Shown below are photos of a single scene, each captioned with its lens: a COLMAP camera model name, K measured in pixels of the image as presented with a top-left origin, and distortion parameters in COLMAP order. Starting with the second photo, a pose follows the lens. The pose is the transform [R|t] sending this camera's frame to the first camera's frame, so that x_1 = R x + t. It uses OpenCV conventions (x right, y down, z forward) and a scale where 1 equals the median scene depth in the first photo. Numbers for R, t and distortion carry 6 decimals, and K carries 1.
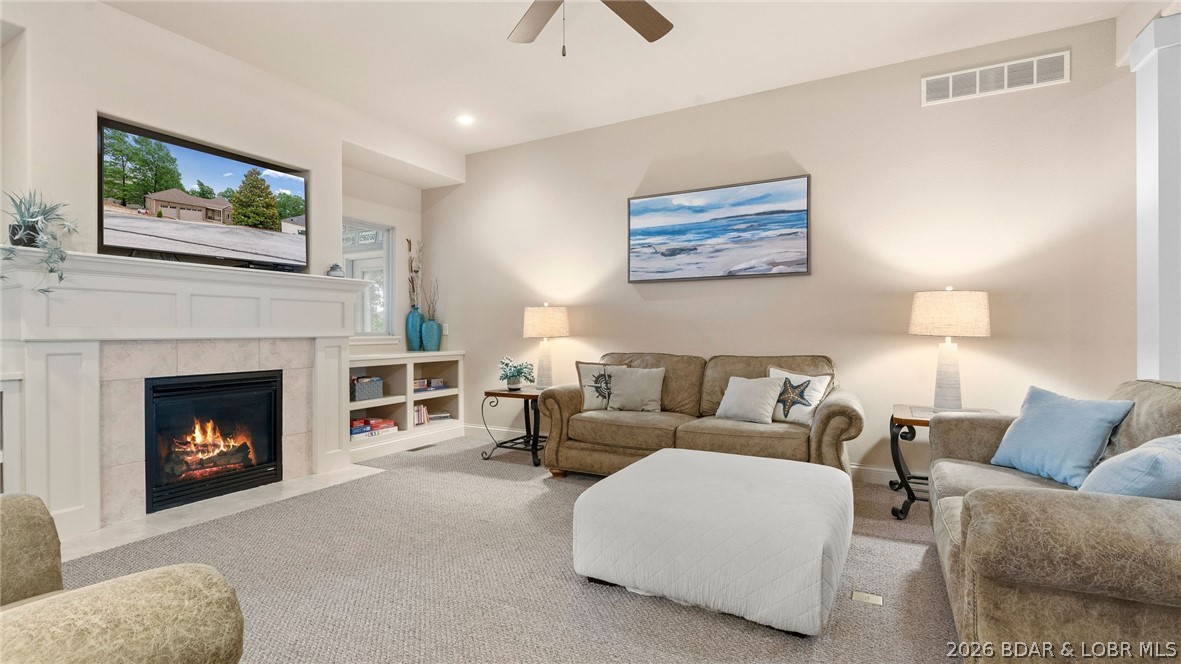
lens RADIAL K [[526.7, 0, 591.4], [0, 526.7, 342.9], [0, 0, 1]] dist [0.000709, -0.001718]
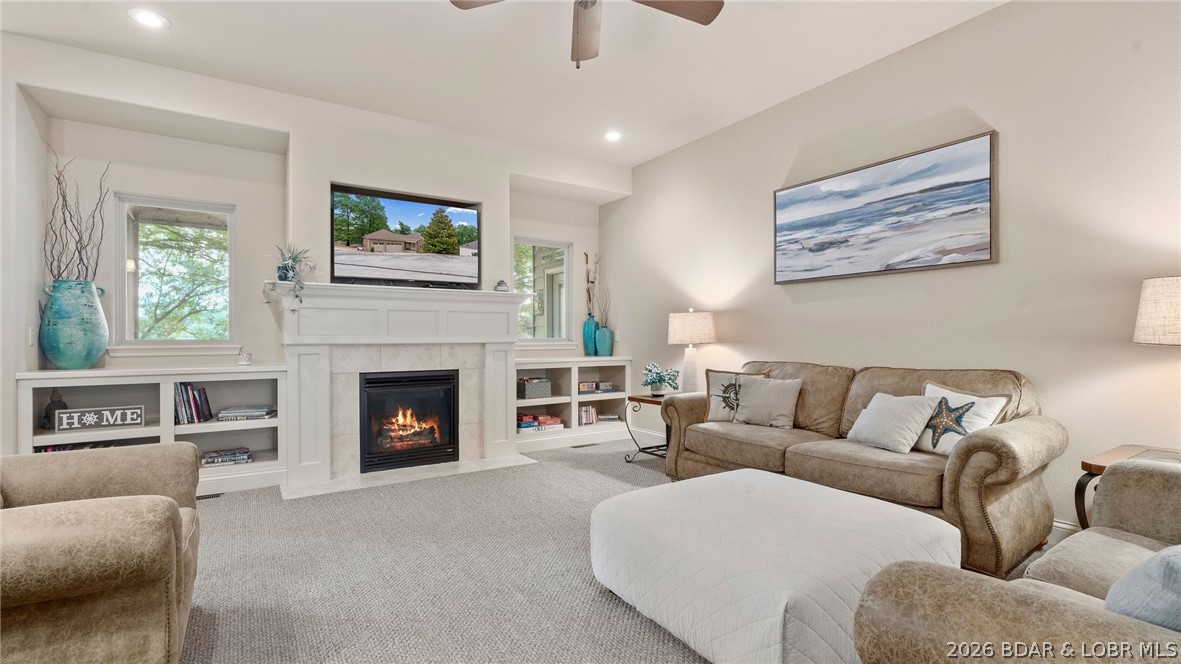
lens RADIAL K [[526.7, 0, 592.3], [0, 526.7, 340.5], [0, 0, 1]] dist [0.000709, -0.001718]
pose [[0.886189, 0.002809, -0.463315, 0.252612], [-0.010814, 0.999835, -0.014623, -0.000785], [0.463197, 0.017969, 0.886073, 0.064704]]
